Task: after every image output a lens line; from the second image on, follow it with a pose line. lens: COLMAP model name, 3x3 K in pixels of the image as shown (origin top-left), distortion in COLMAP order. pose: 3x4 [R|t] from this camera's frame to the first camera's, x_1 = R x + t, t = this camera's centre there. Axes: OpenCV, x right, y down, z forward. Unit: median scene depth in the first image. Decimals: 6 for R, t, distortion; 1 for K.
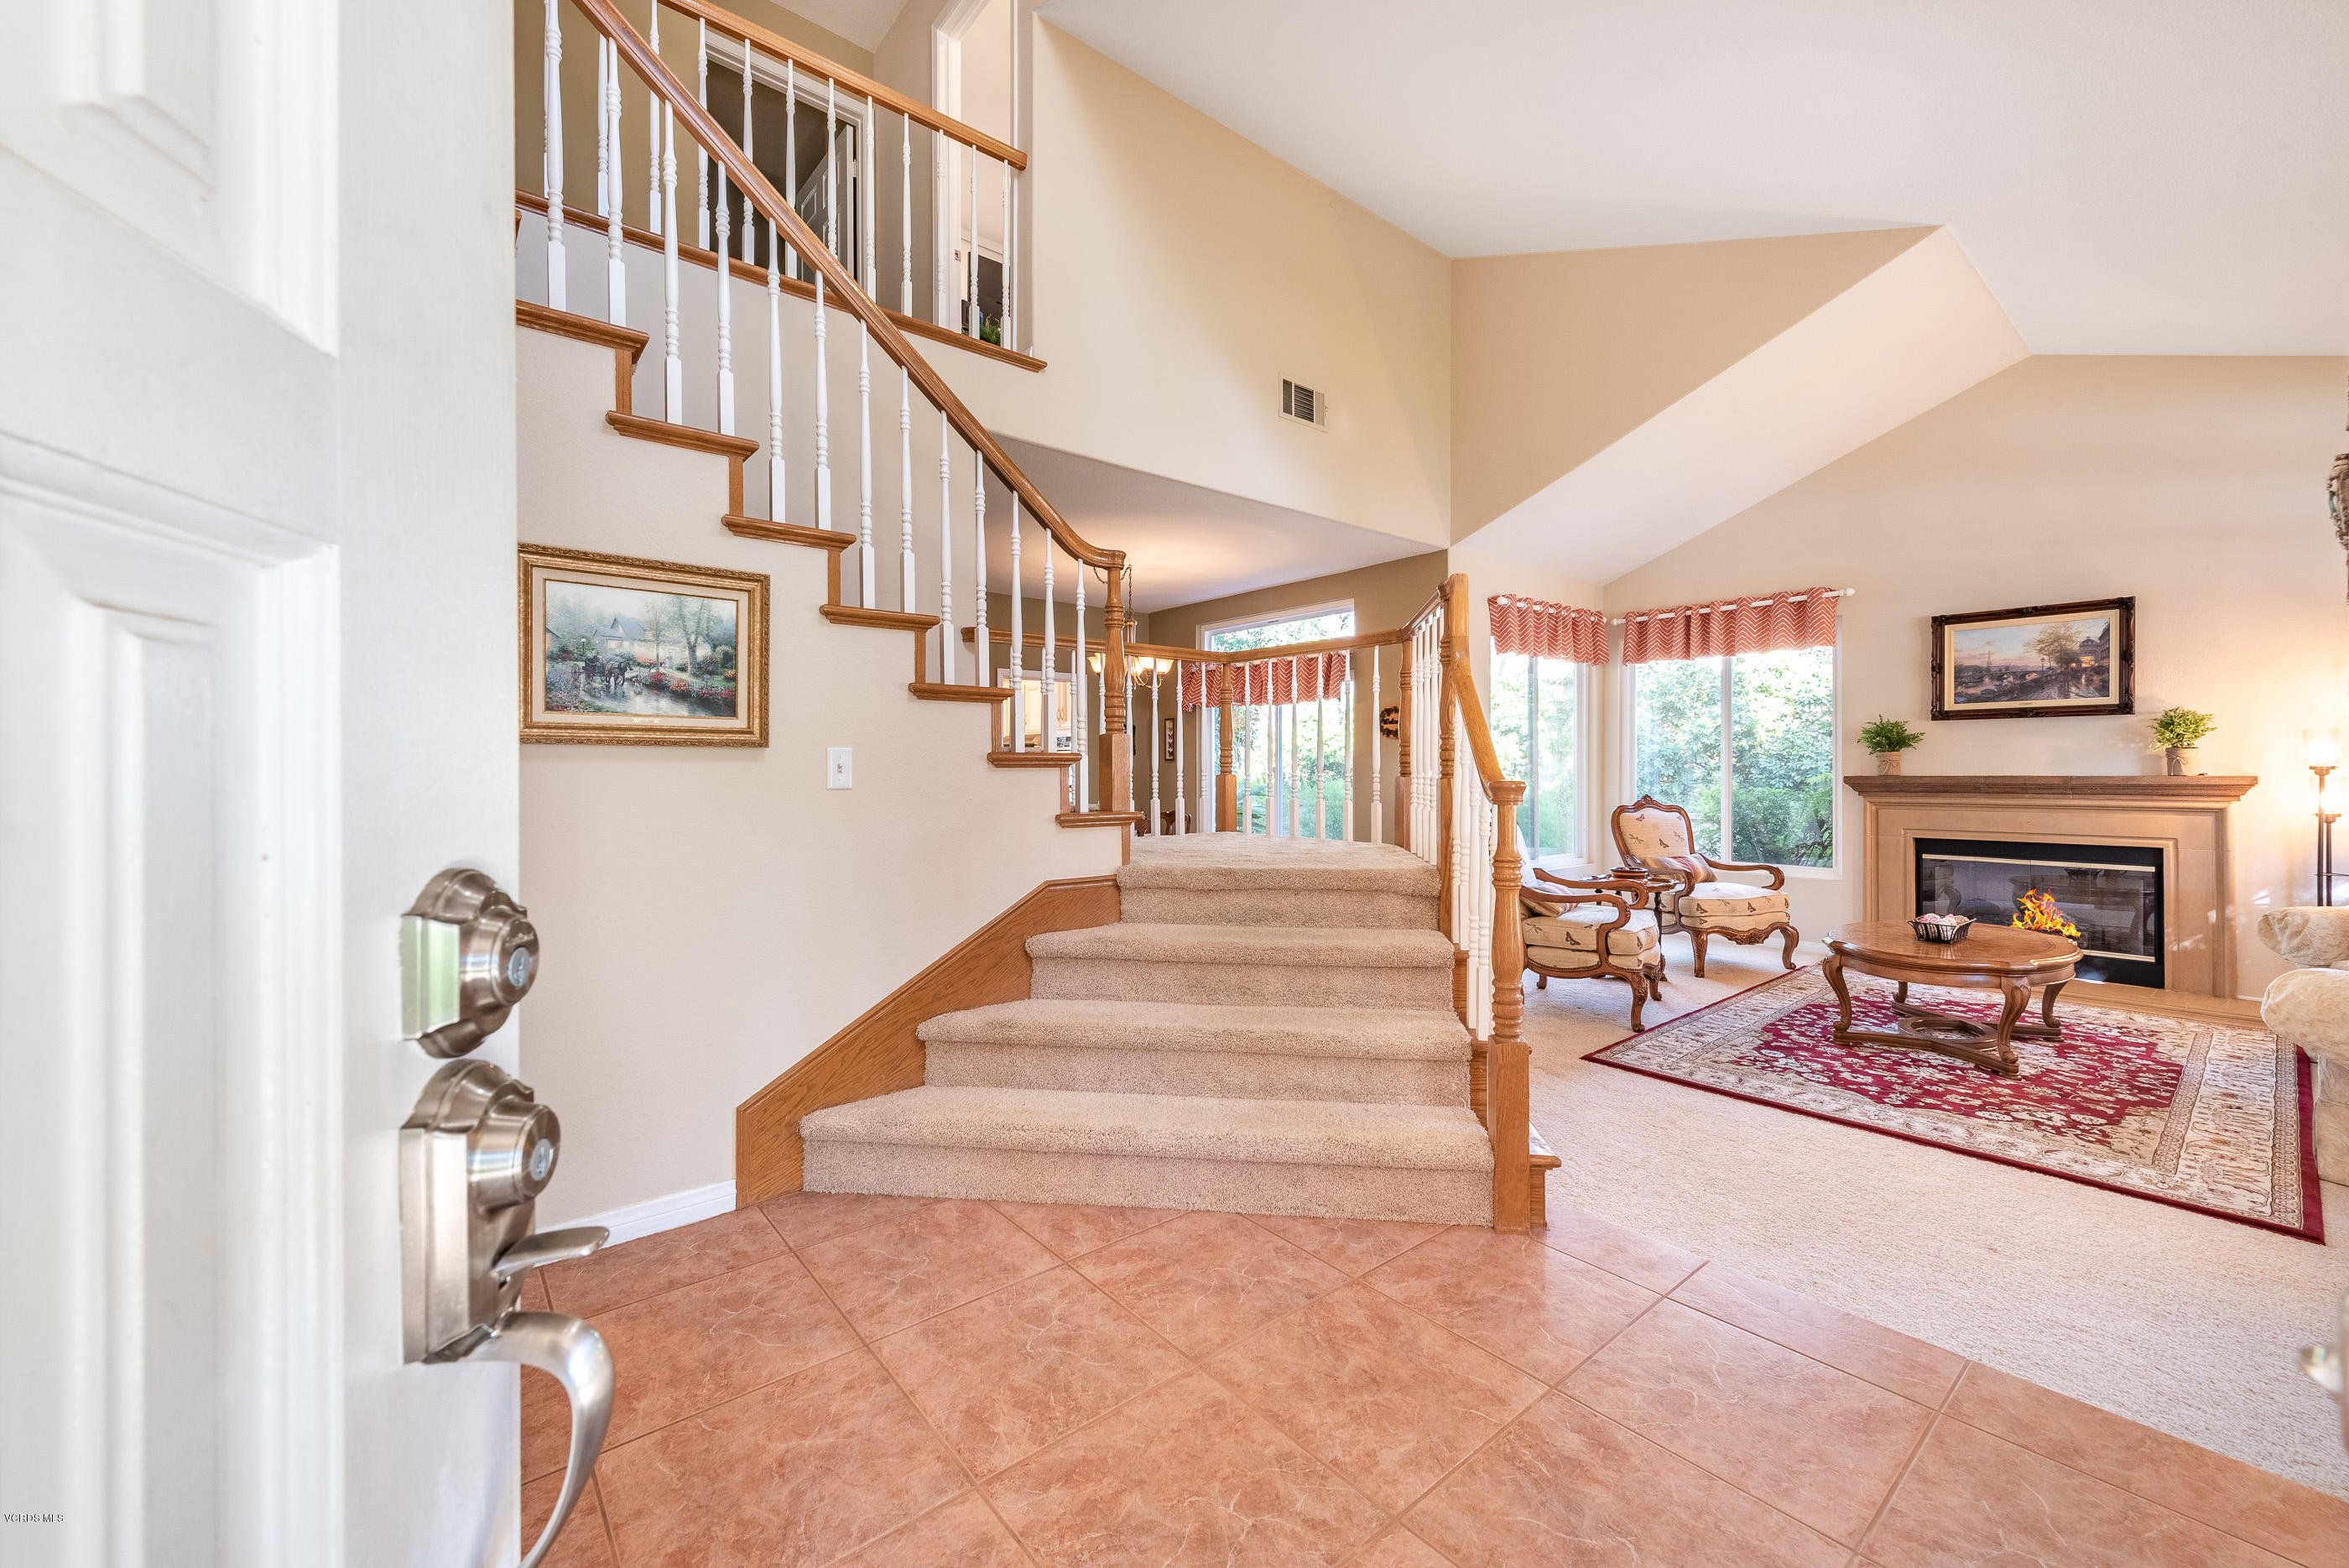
lens RADIAL K [[920.5, 0, 1168.7], [0, 920.5, 753.1], [0, 0, 1]] dist [-0.001593, -0.000709]
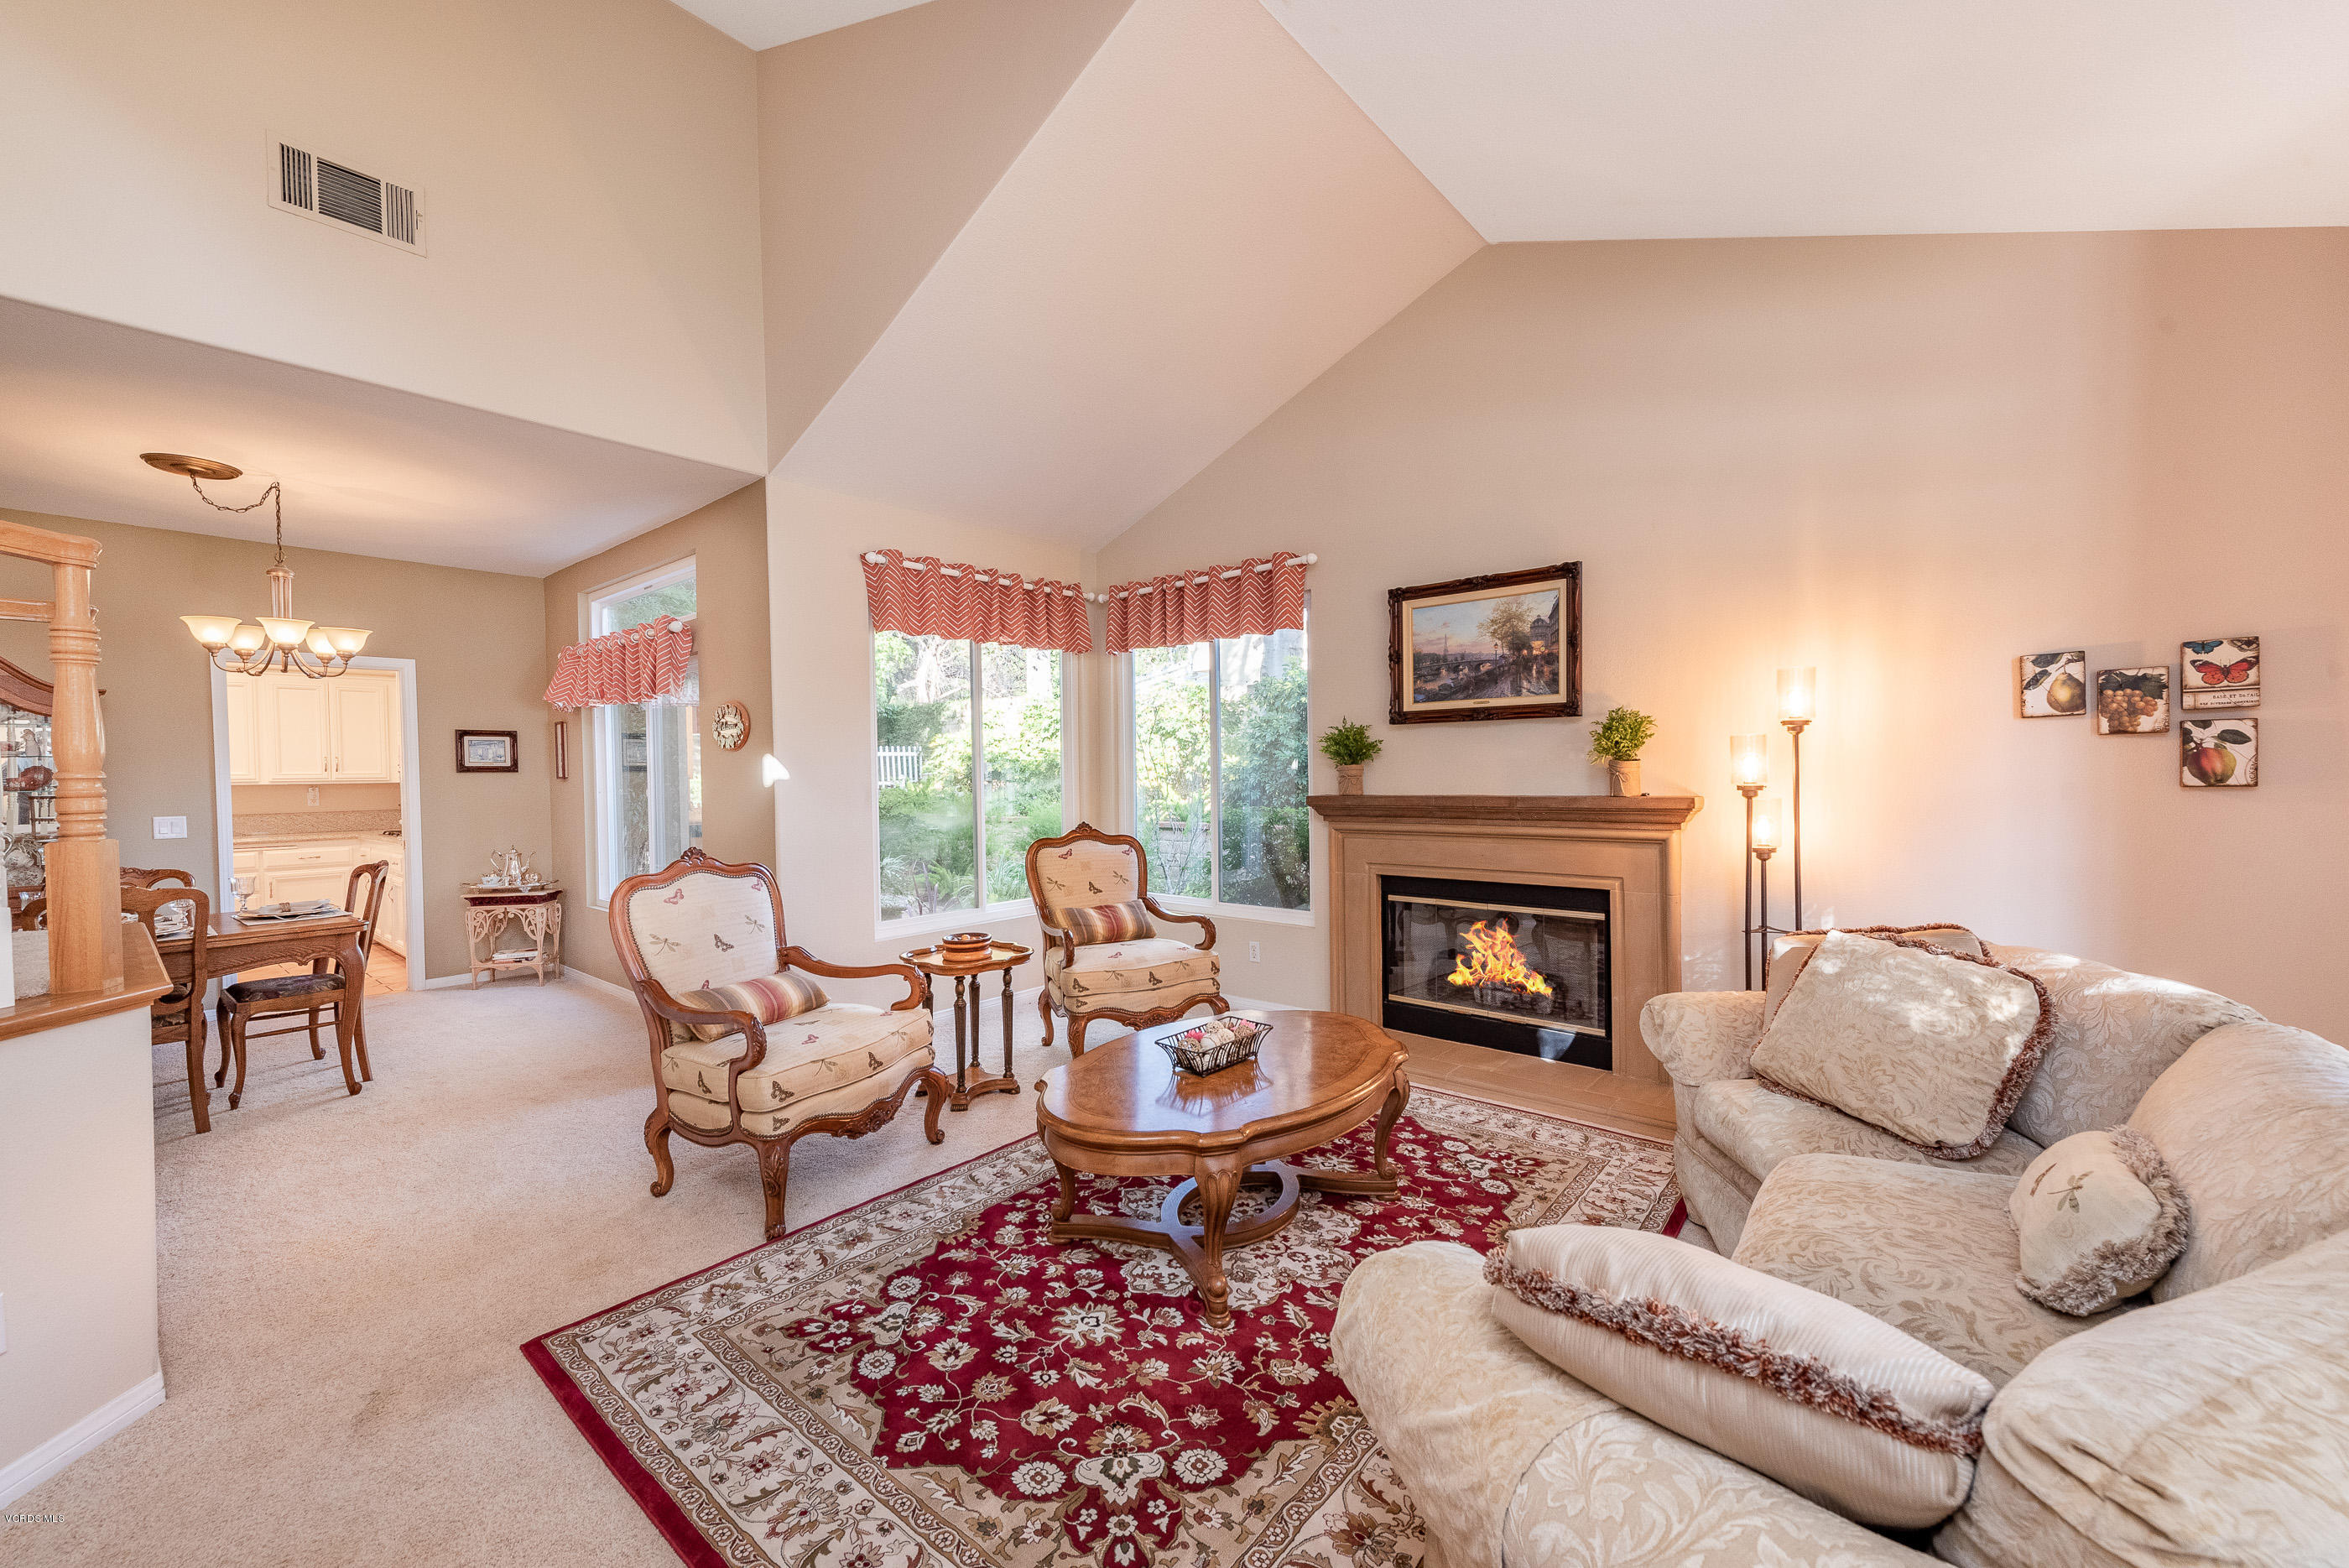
lens RADIAL K [[920.3, 0, 1174.5], [0, 920.3, 784.0], [0, 0, 1]] dist [0.000737, -0.000110]
pose [[0.981365, -0.015221, 0.191551, 0.556740], [0.009250, 0.999444, 0.032031, -0.013131], [-0.191932, -0.029662, 0.980960, 0.301676]]
